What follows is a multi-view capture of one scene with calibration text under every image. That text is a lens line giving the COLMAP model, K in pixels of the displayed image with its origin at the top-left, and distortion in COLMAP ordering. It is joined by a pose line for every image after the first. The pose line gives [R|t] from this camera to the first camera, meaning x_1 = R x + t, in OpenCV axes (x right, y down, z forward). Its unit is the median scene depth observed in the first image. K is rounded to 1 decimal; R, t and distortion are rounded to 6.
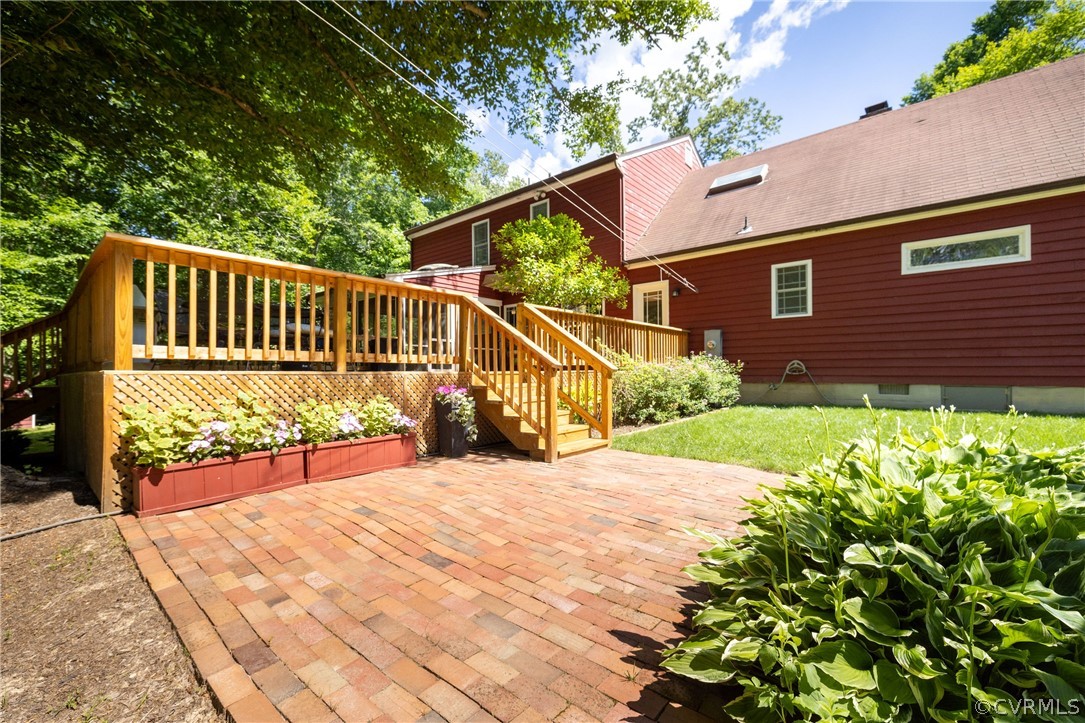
lens RADIAL K [[453.5, 0, 533.9], [0, 453.5, 366.6], [0, 0, 1]] dist [0.001296, -0.001081]
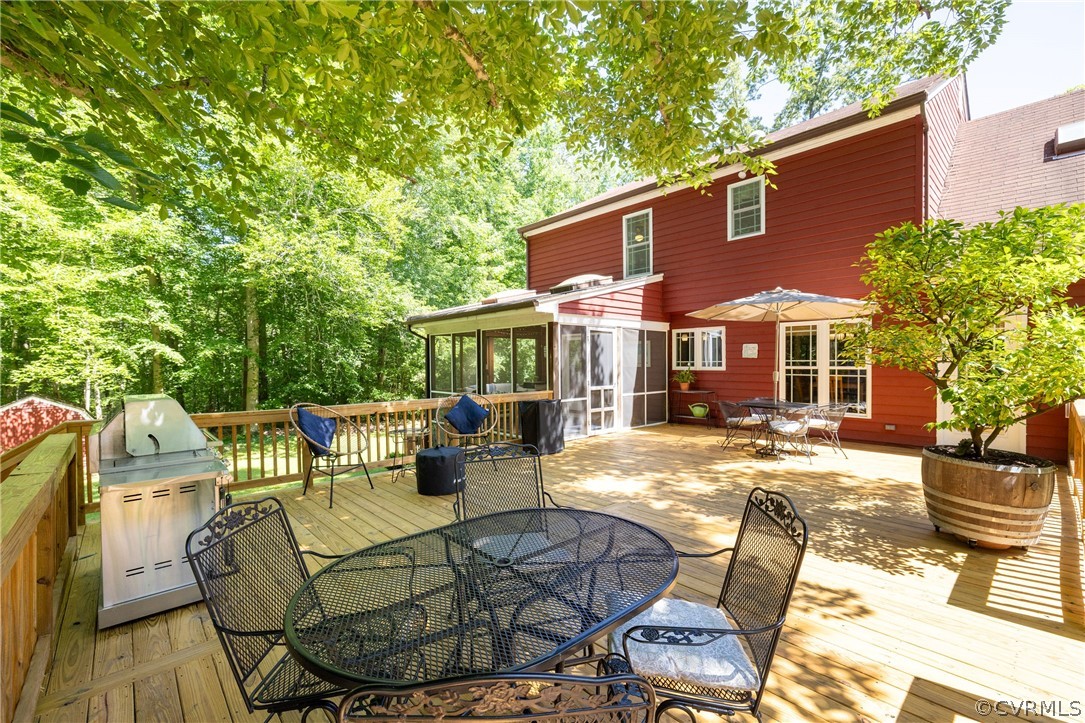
lens RADIAL K [[453.5, 0, 538.7], [0, 453.5, 363.9], [0, 0, 1]] dist [0.001296, -0.001081]
pose [[0.993569, -0.000090, -0.113231, -0.378525], [0.003379, 0.999578, 0.028859, -0.200890], [0.113181, -0.029056, 0.993149, 0.522805]]
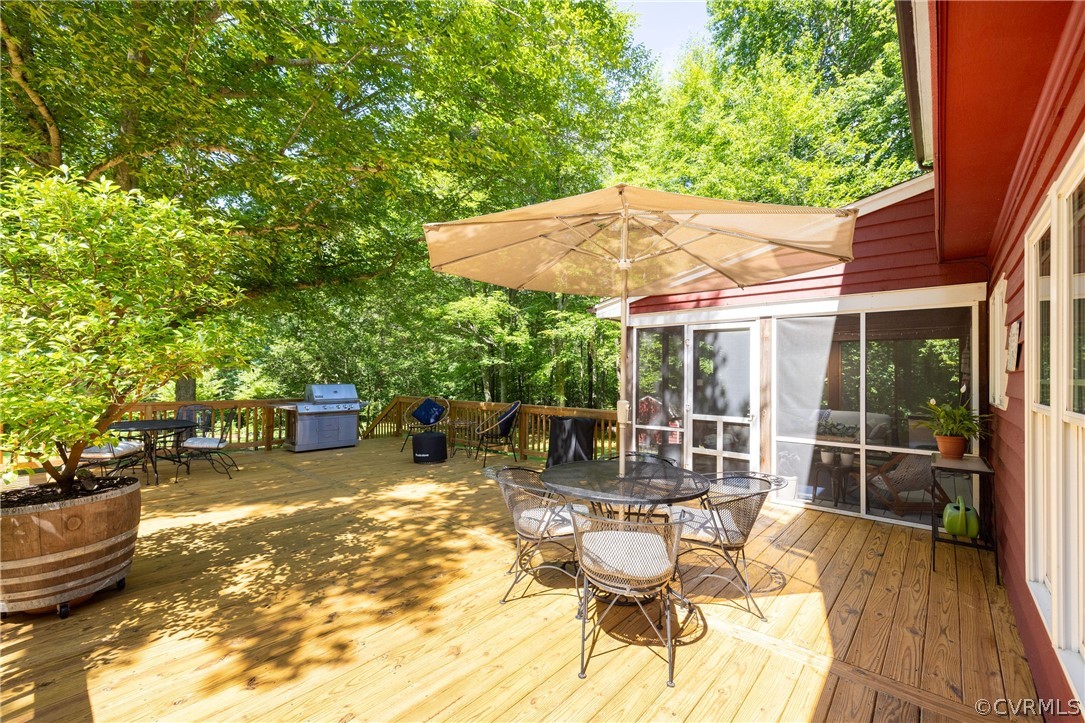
lens RADIAL K [[453.5, 0, 541.3], [0, 453.5, 367.2], [0, 0, 1]] dist [0.001296, -0.001081]
pose [[0.010637, -0.008832, -0.999904, 0.415859], [0.010894, 0.999903, -0.008717, -0.185285], [0.999884, -0.010800, 0.010732, 1.444384]]
